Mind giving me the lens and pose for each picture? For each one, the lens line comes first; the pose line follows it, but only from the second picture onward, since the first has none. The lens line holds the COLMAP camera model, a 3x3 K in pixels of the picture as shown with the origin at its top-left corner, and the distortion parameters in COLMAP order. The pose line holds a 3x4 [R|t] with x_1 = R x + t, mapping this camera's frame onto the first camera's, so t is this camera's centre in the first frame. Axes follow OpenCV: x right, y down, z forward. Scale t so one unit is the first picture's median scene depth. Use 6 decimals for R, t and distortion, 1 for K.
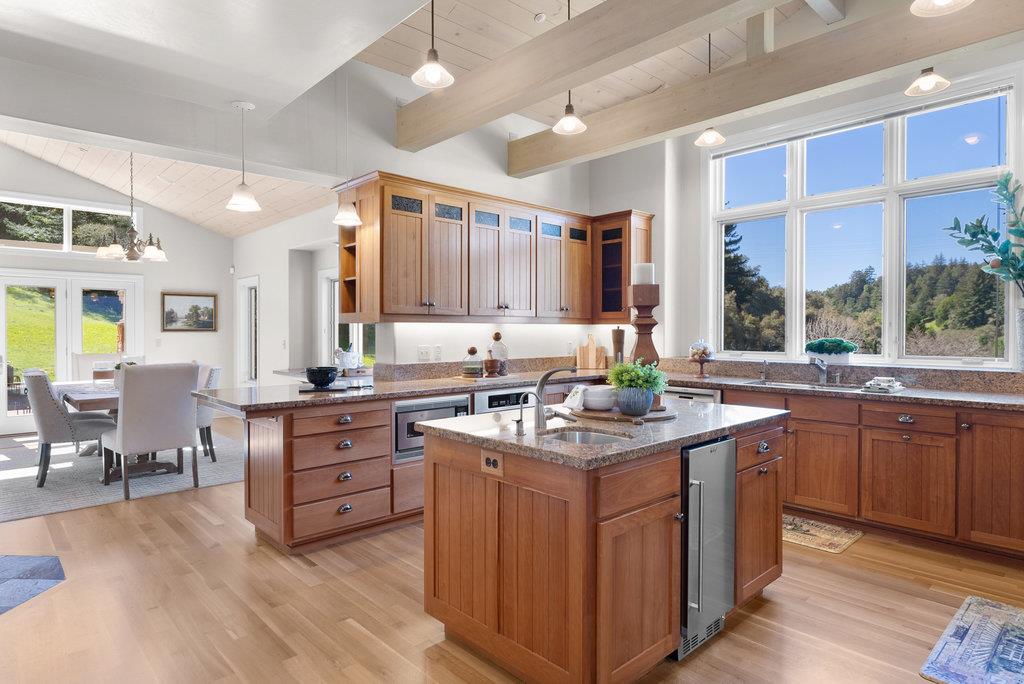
lens RADIAL K [[566.9, 0, 512.0], [0, 566.9, 342.0], [0, 0, 1]] dist [0.000976, 0.000163]
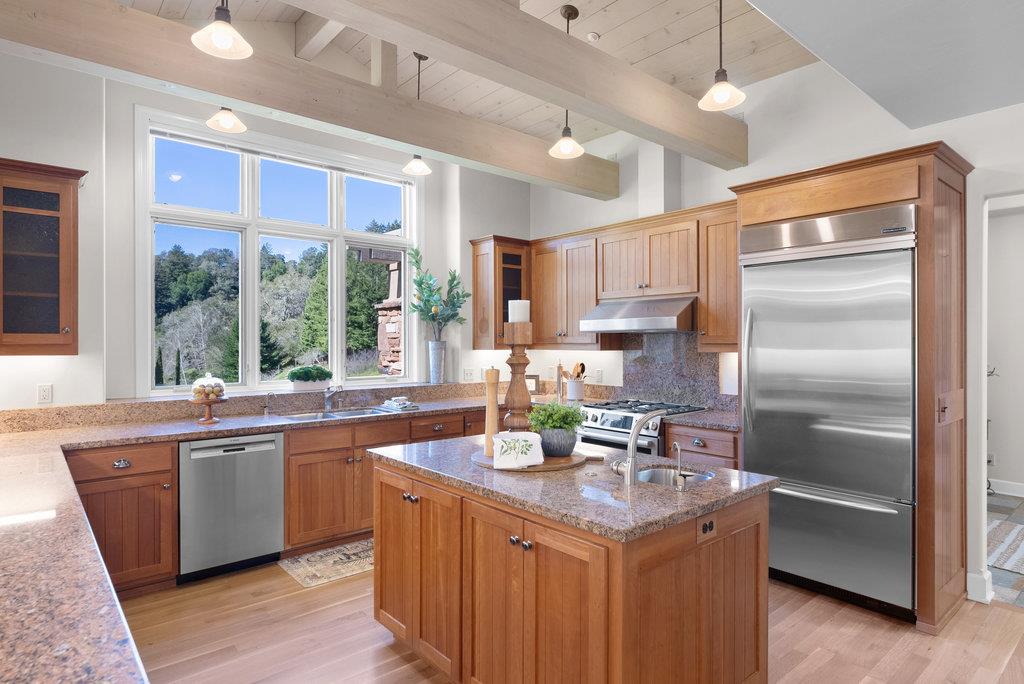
lens RADIAL K [[566.9, 0, 512.0], [0, 566.9, 342.0], [0, 0, 1]] dist [0.000976, 0.000163]
pose [[0.067213, 0.002820, 0.997735, -0.438687], [0.021802, 0.999753, -0.004295, -0.037860], [-0.997500, 0.022041, 0.067135, 0.573304]]
